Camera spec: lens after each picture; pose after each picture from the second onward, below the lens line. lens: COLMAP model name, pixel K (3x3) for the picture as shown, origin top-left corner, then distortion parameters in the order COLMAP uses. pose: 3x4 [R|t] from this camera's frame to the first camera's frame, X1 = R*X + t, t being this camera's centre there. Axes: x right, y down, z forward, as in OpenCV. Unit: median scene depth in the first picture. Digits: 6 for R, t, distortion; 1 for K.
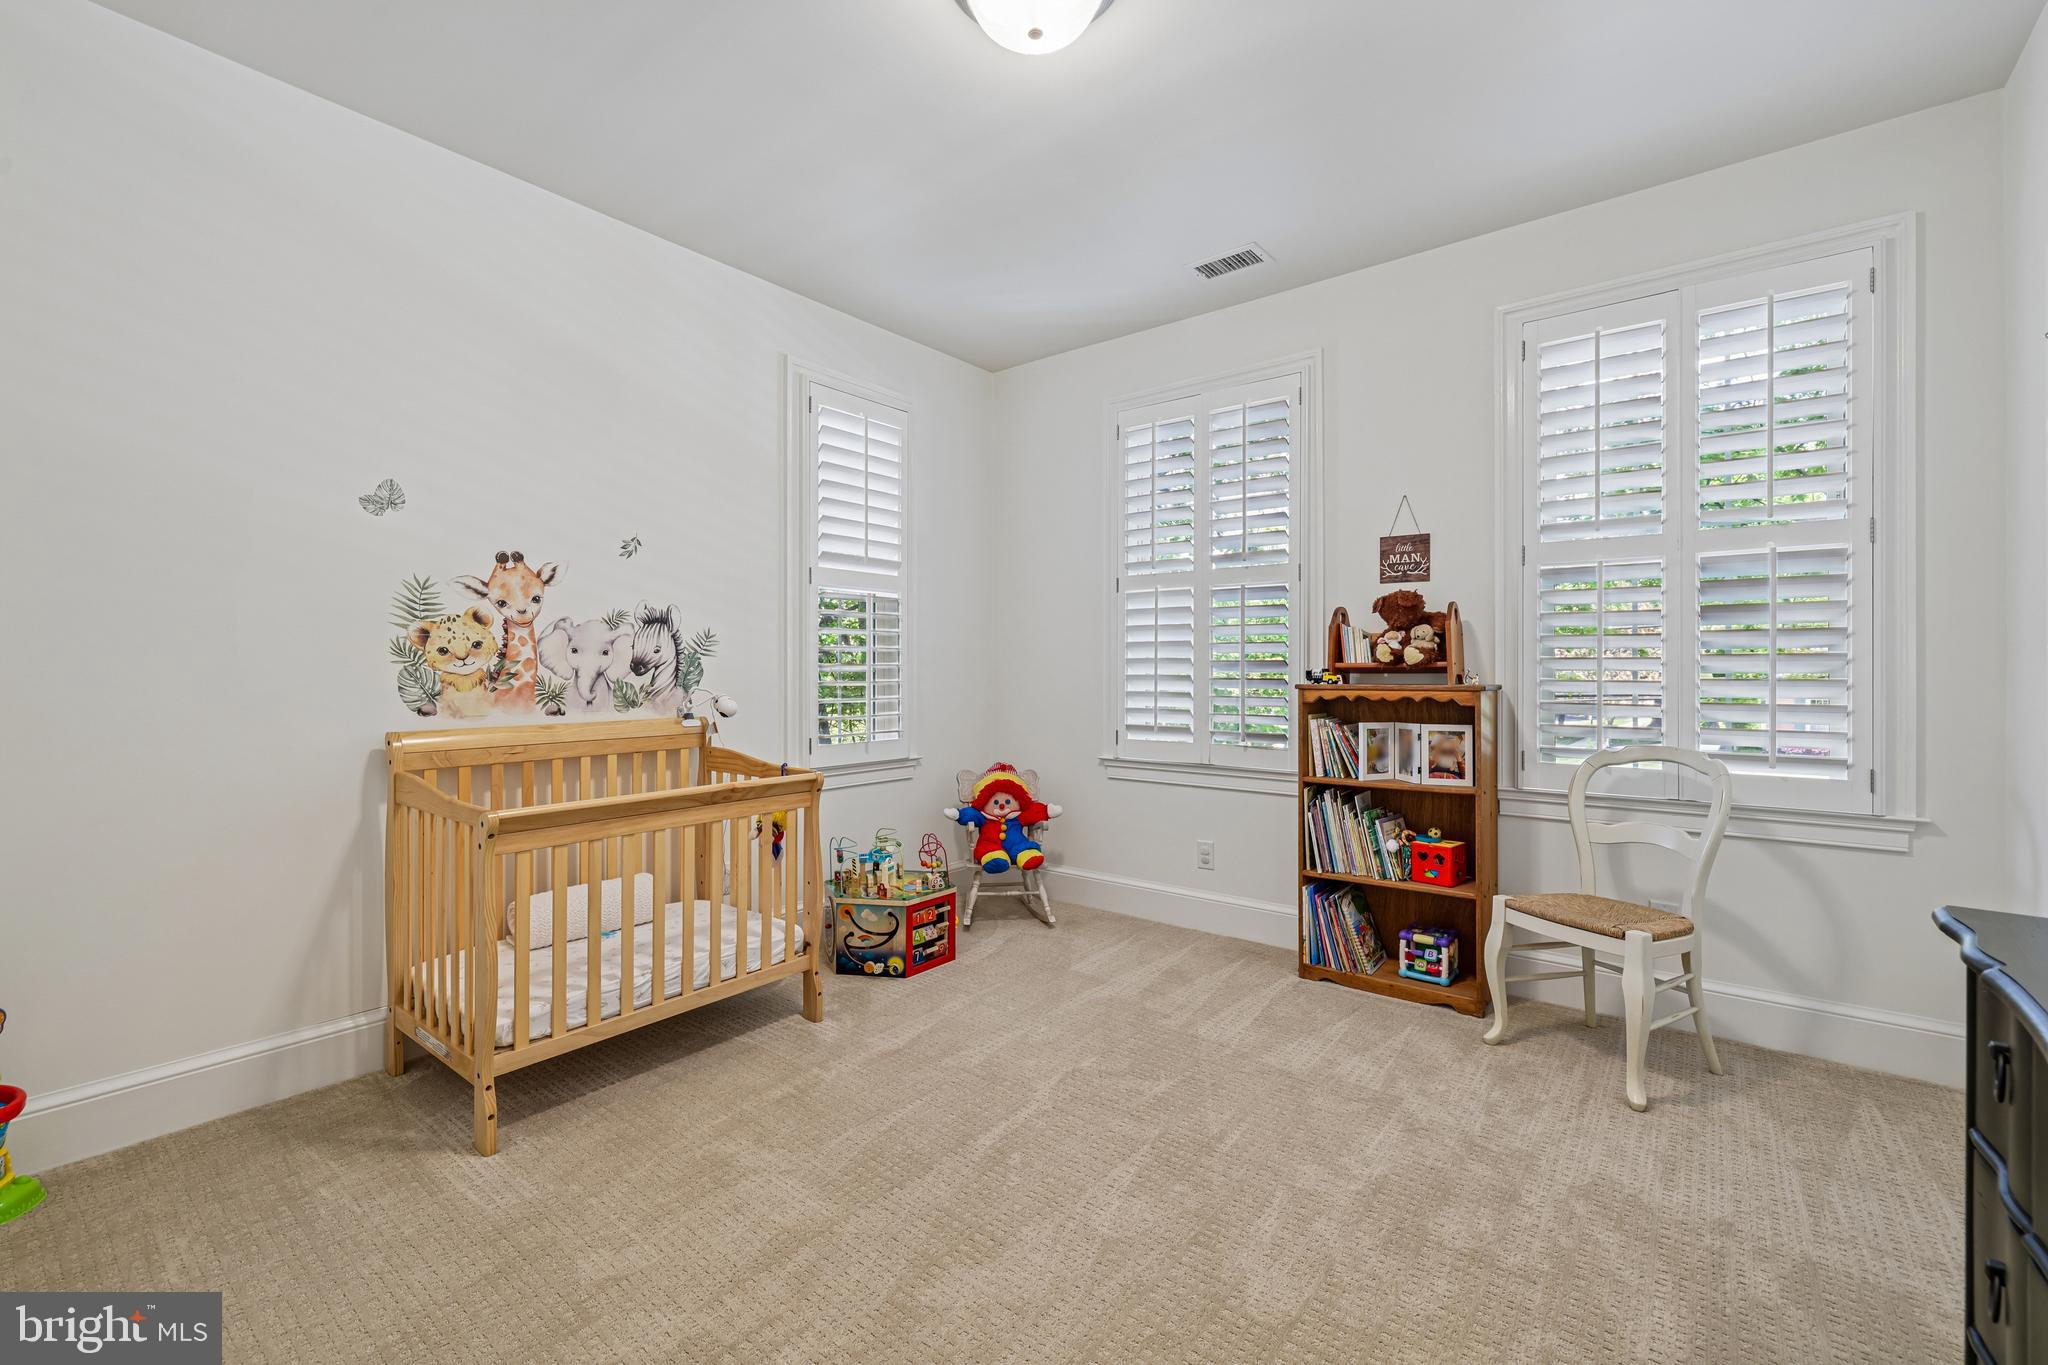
lens RADIAL K [[873.3, 0, 1018.8], [0, 873.3, 664.6], [0, 0, 1]] dist [-0.003408, -0.000885]
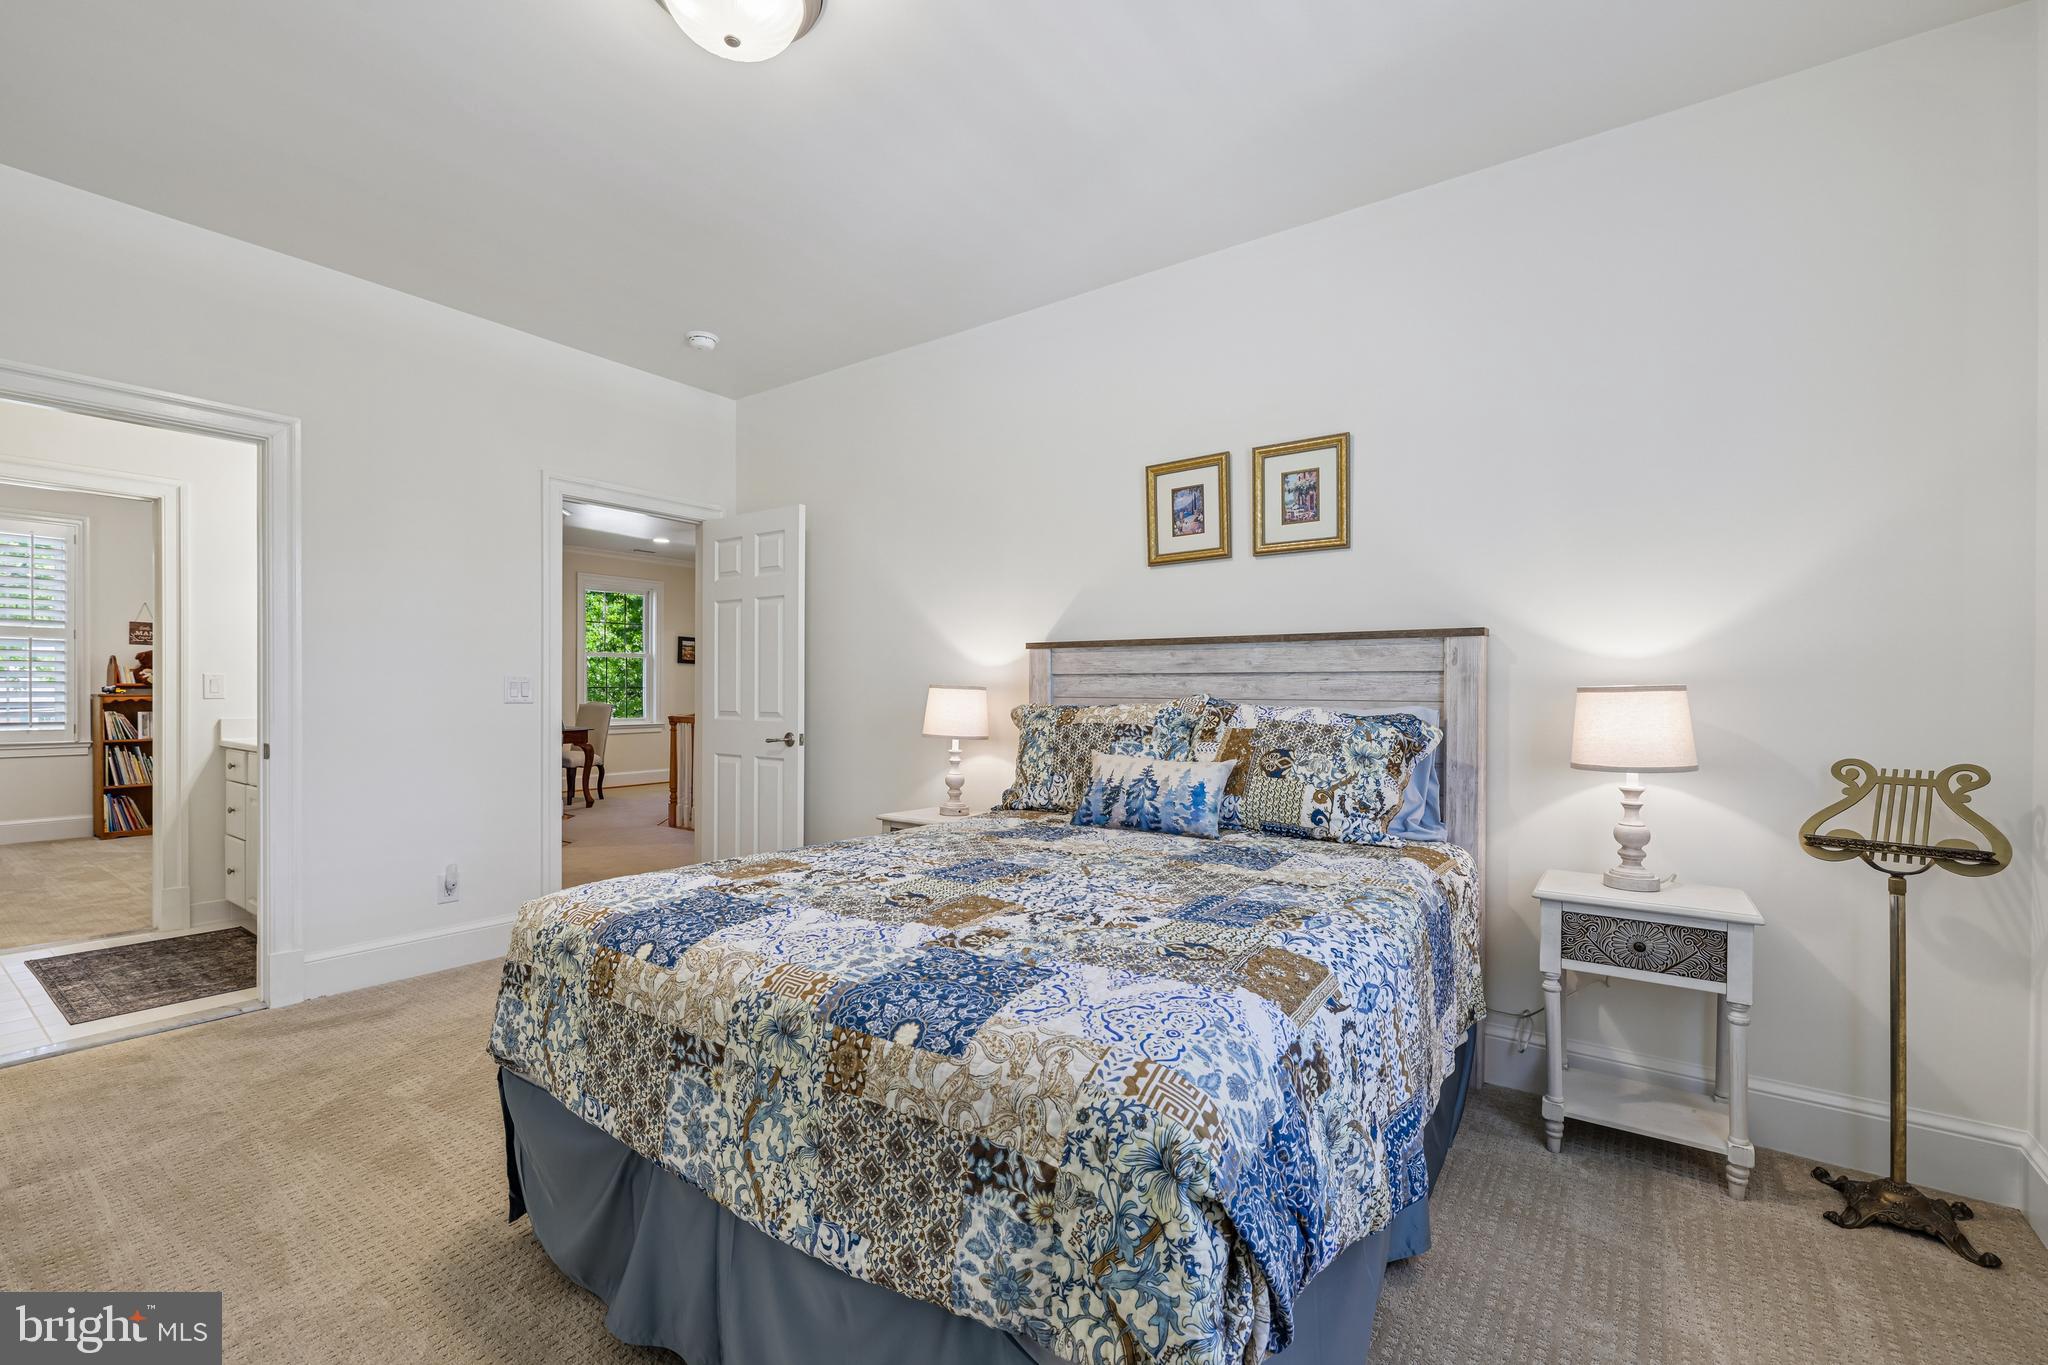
lens RADIAL K [[873.3, 0, 1029.1], [0, 873.3, 676.0], [0, 0, 1]] dist [-0.003408, -0.000885]
pose [[-0.057457, 0.003689, 0.998341, -1.886660], [-0.004080, 0.999984, -0.003930, -0.021789], [-0.998340, -0.004299, -0.057441, -1.069052]]
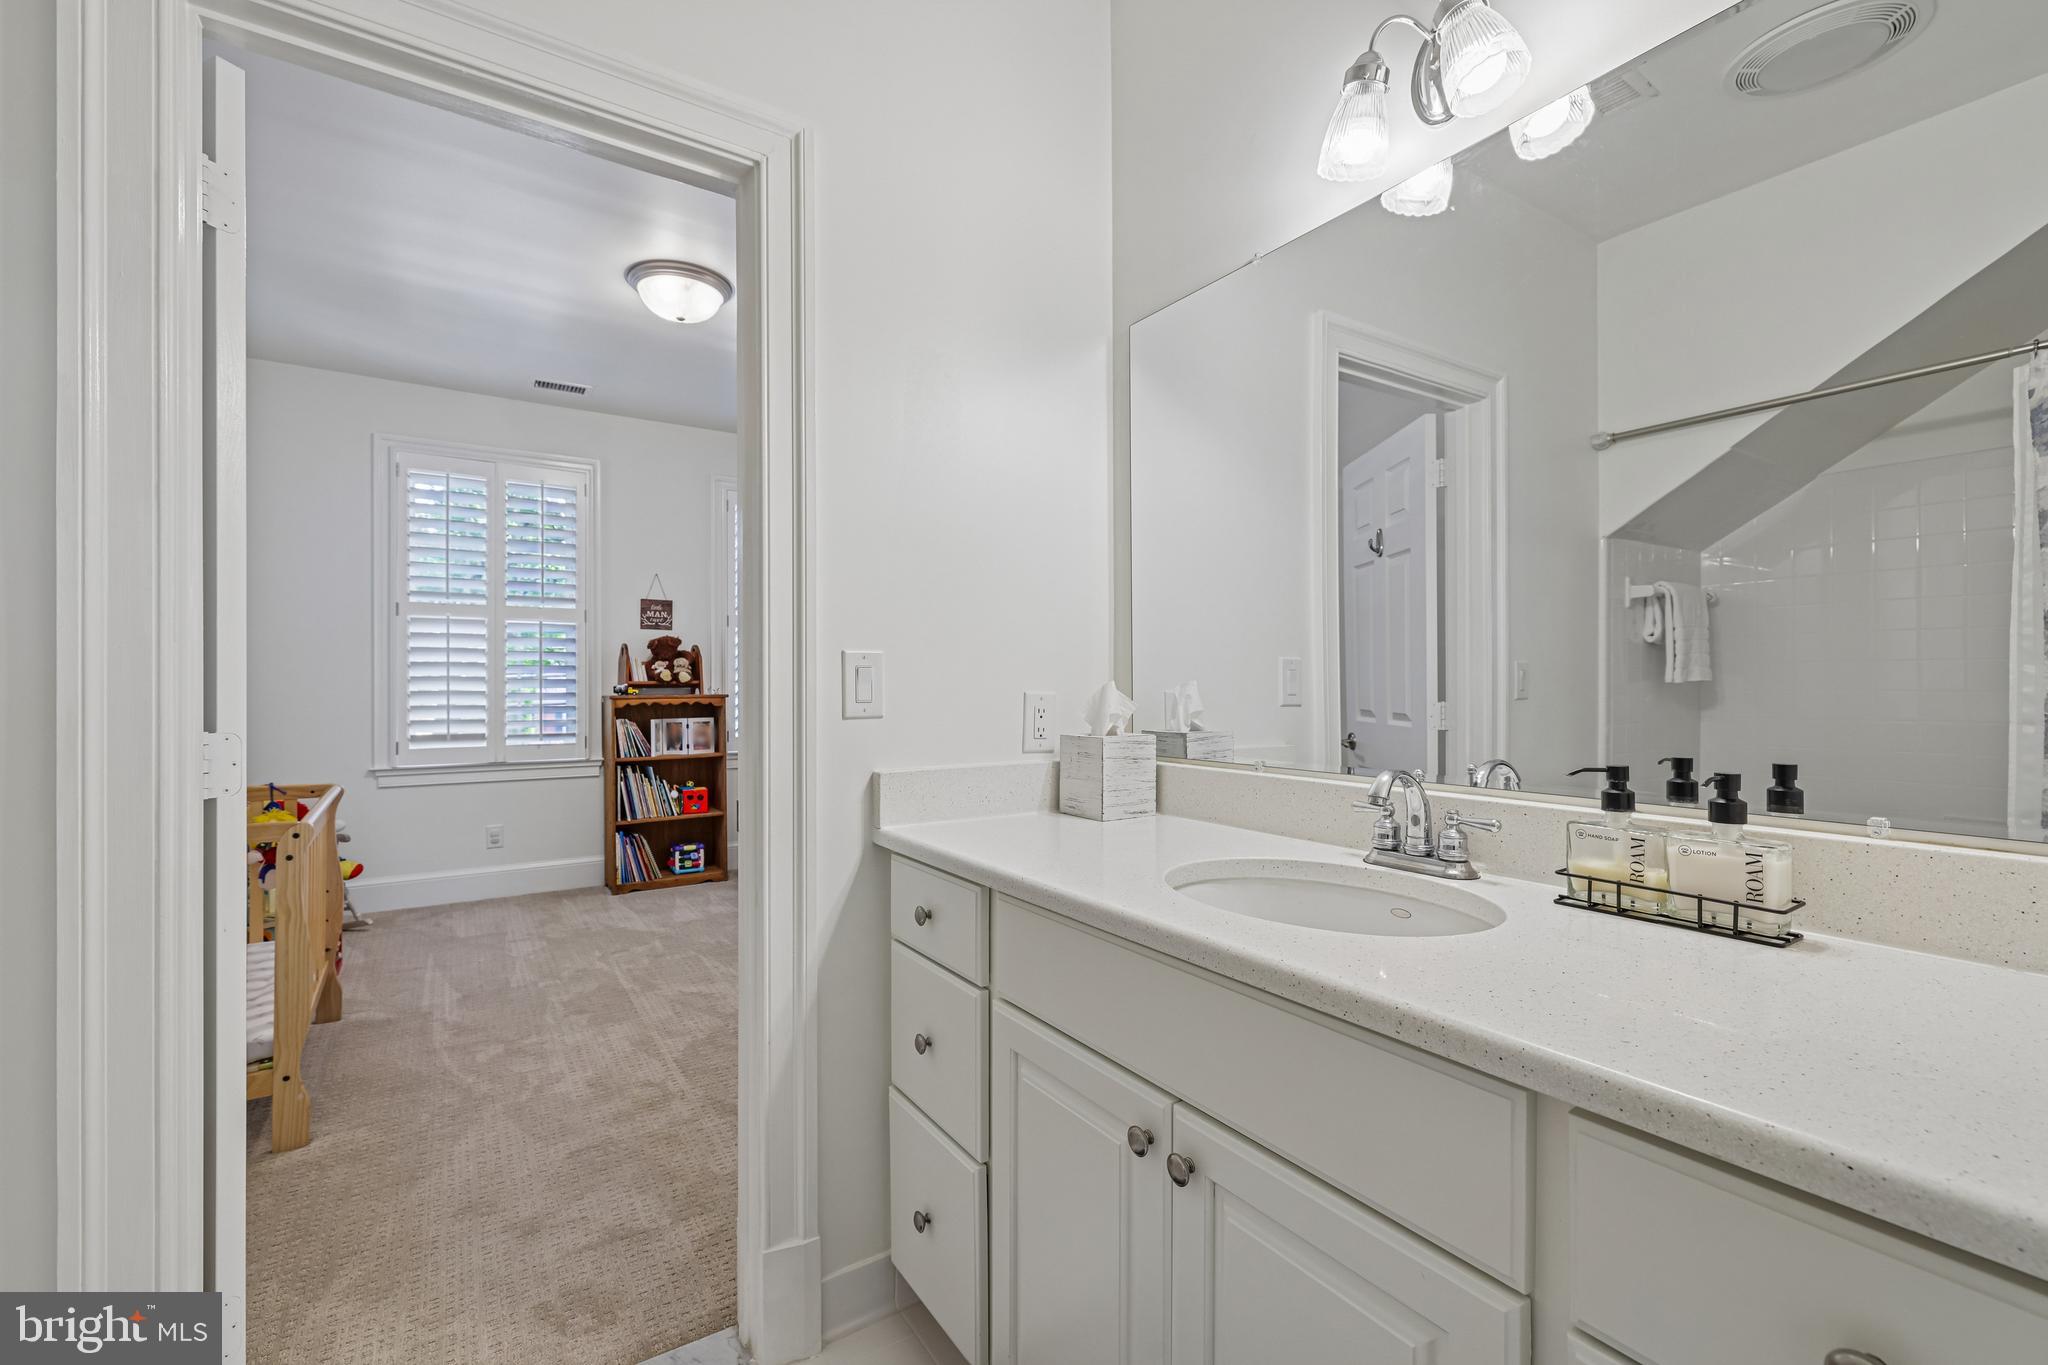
lens RADIAL K [[873.3, 0, 1023.4], [0, 873.3, 678.0], [0, 0, 1]] dist [-0.003408, -0.000885]
pose [[0.307143, 0.001007, 0.951663, -0.904133], [-0.003332, 0.999994, 0.000017, -0.010591], [-0.951658, -0.003176, 0.307145, -0.113261]]
